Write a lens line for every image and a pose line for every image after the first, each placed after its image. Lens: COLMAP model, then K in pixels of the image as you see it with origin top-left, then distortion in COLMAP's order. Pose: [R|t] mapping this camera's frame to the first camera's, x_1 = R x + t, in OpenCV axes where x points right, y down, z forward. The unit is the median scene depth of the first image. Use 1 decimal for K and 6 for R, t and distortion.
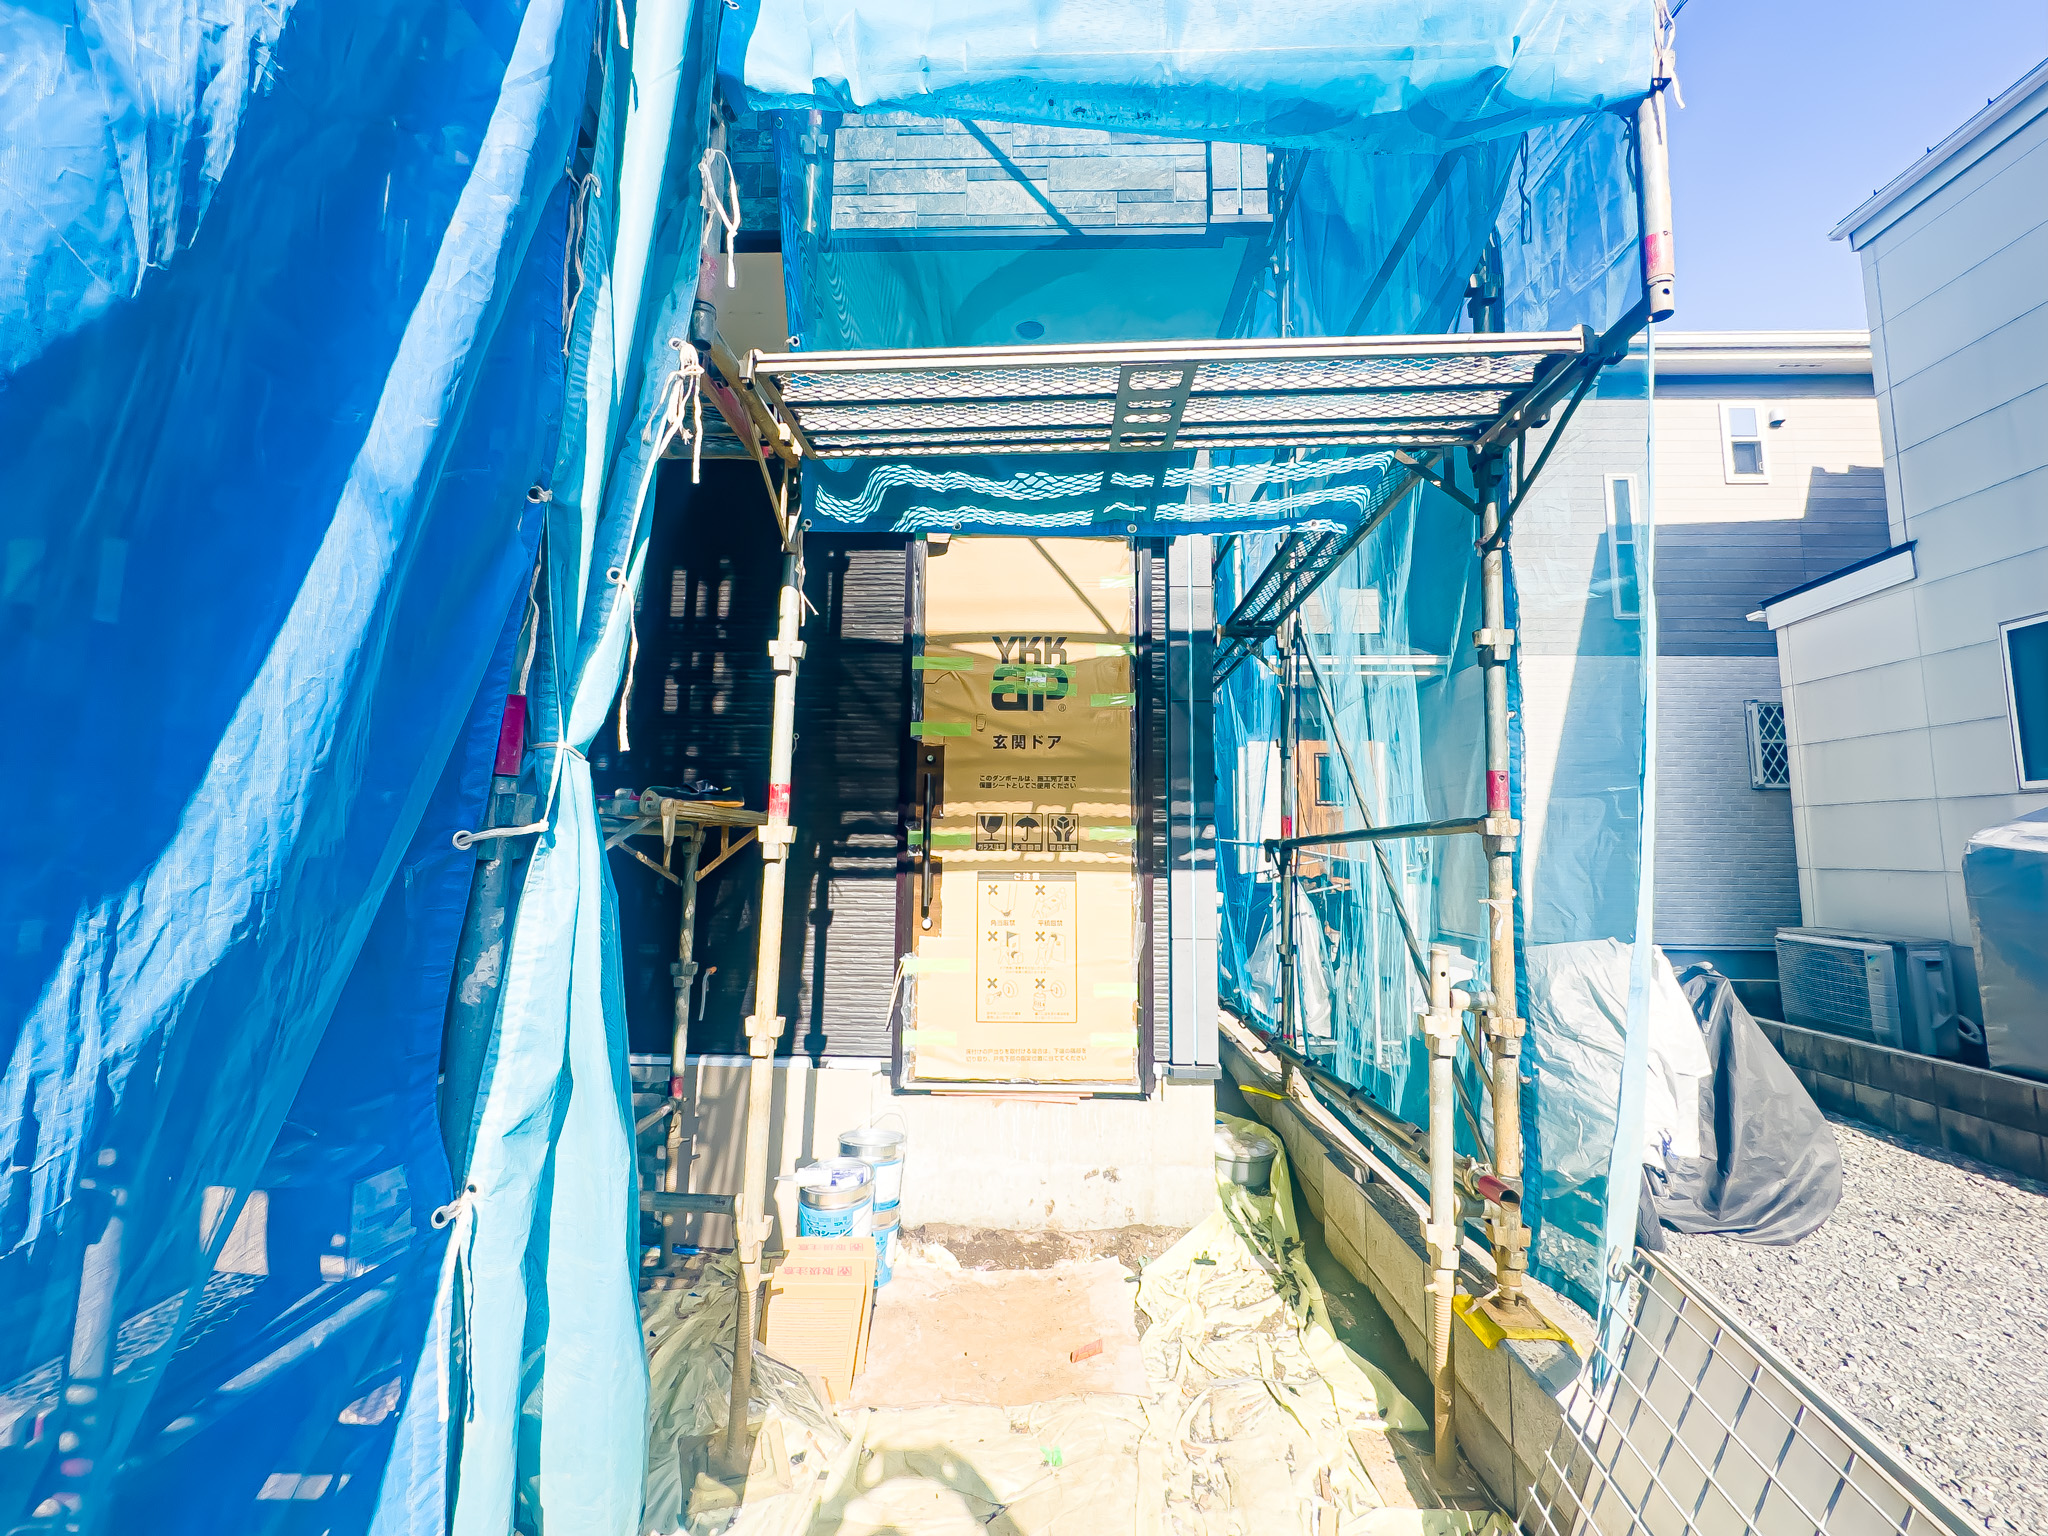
lens RADIAL K [[816.5, 0, 1021.4], [0, 816.5, 769.2], [0, 0, 1]] dist [-0.003391, 0.000622]
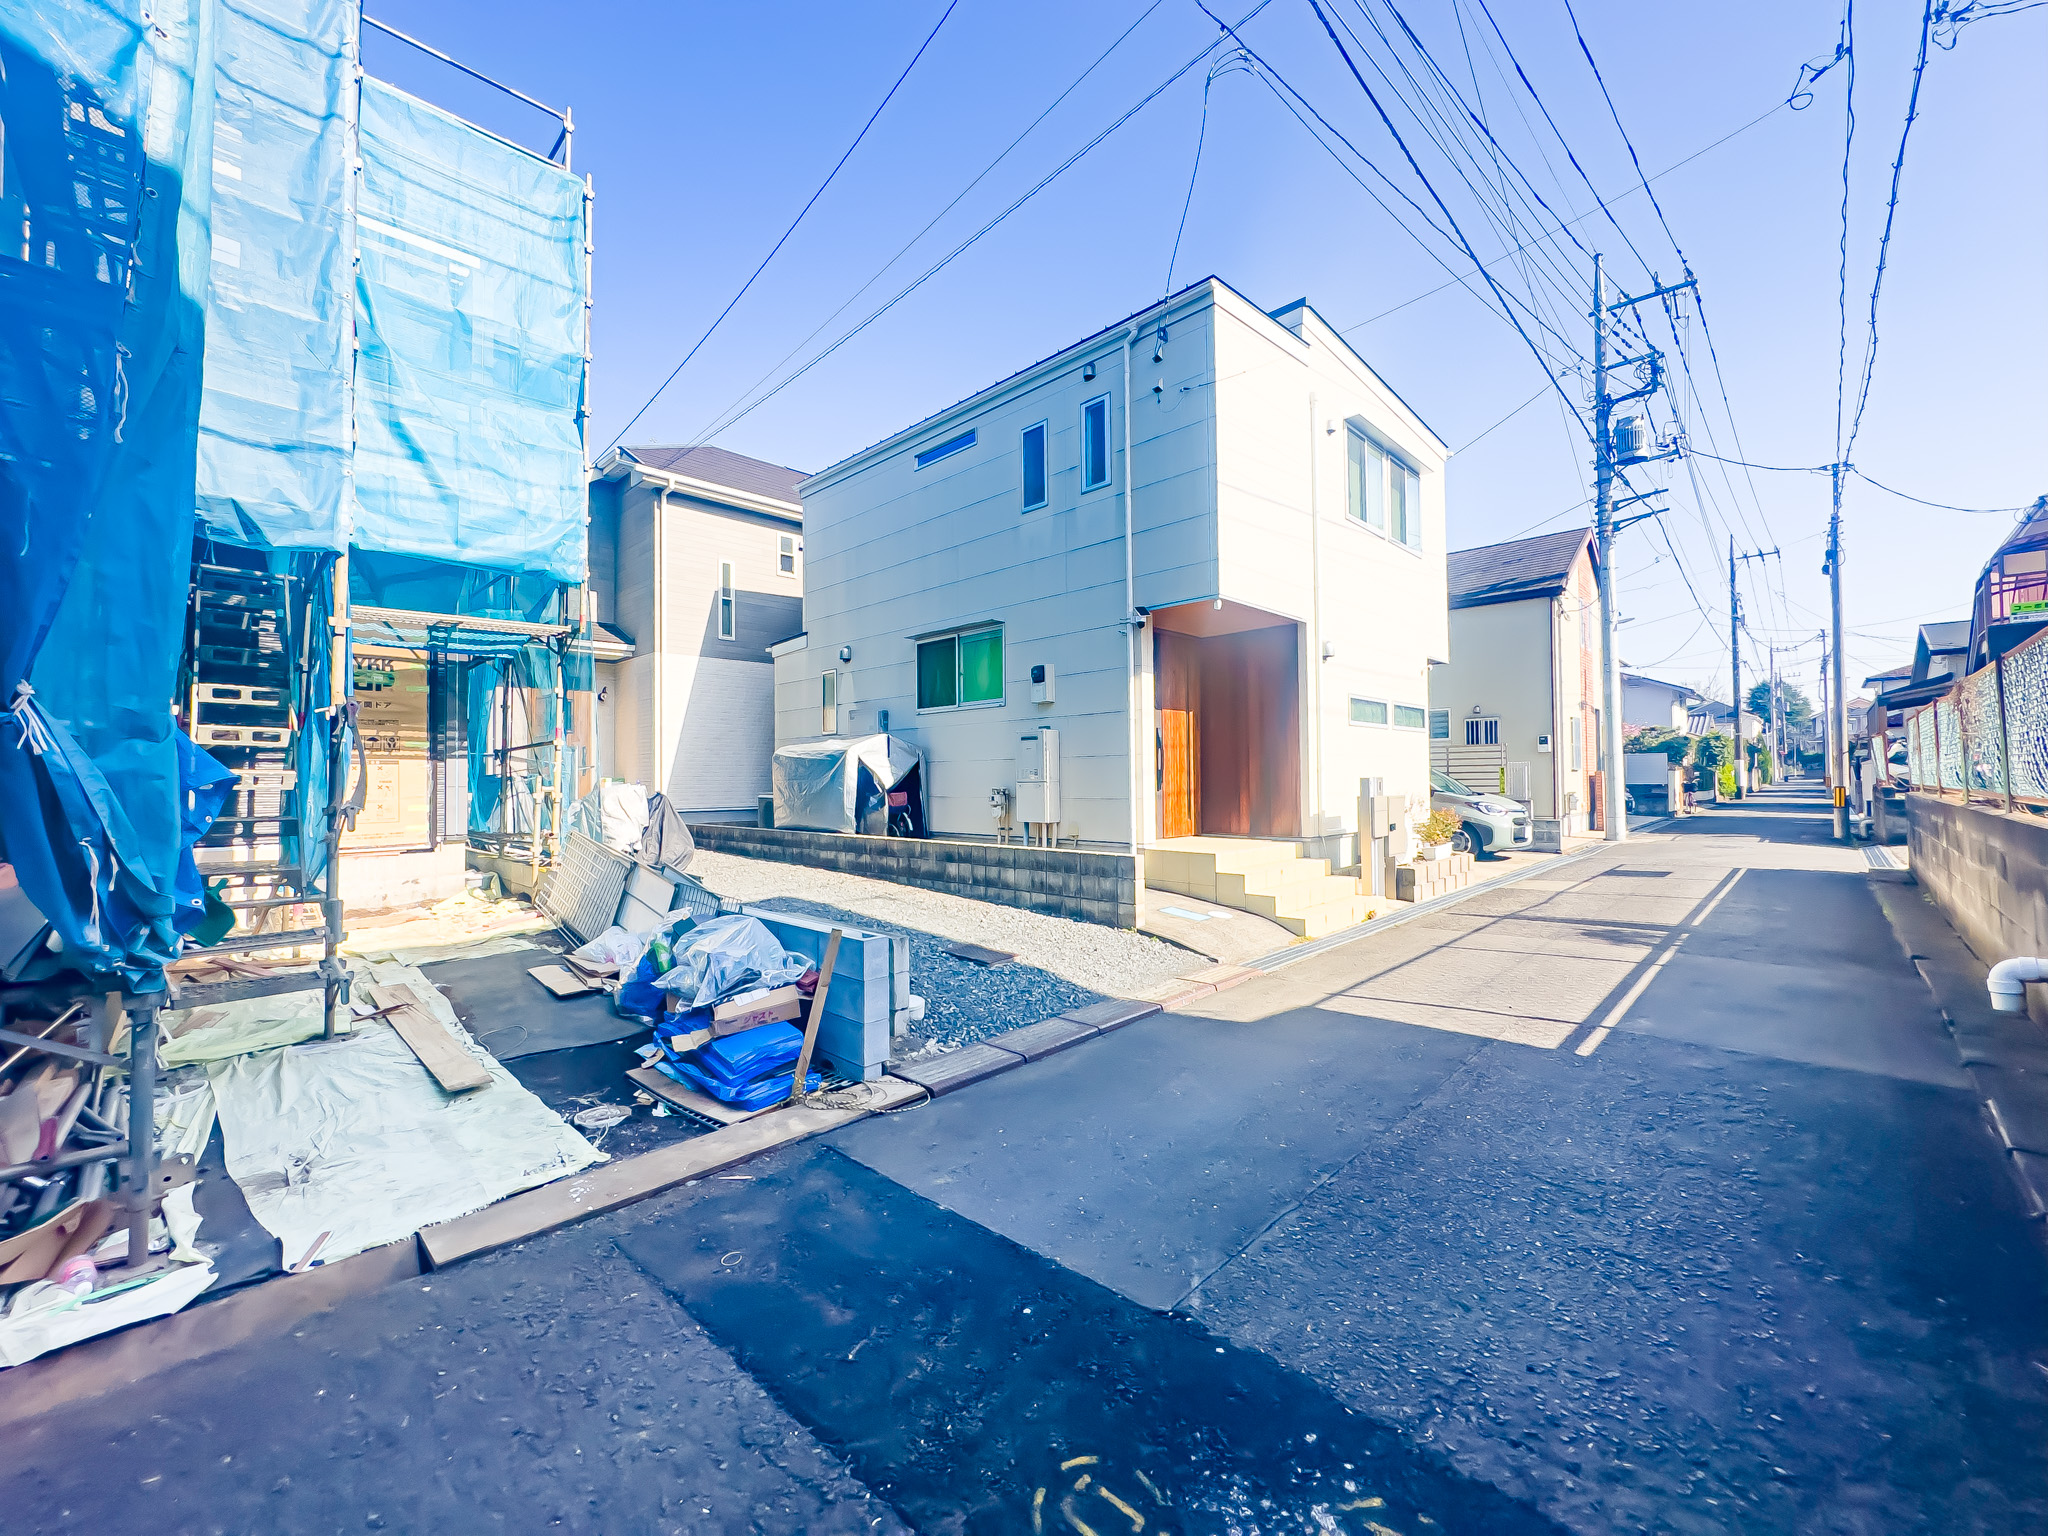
lens RADIAL K [[816.5, 0, 1024.3], [0, 816.5, 765.0], [0, 0, 1]] dist [-0.003391, 0.000622]
pose [[0.675226, -0.003076, 0.737605, -0.458003], [-0.061552, 0.996269, 0.060501, -0.117295], [-0.735038, -0.086253, 0.672517, -1.957754]]
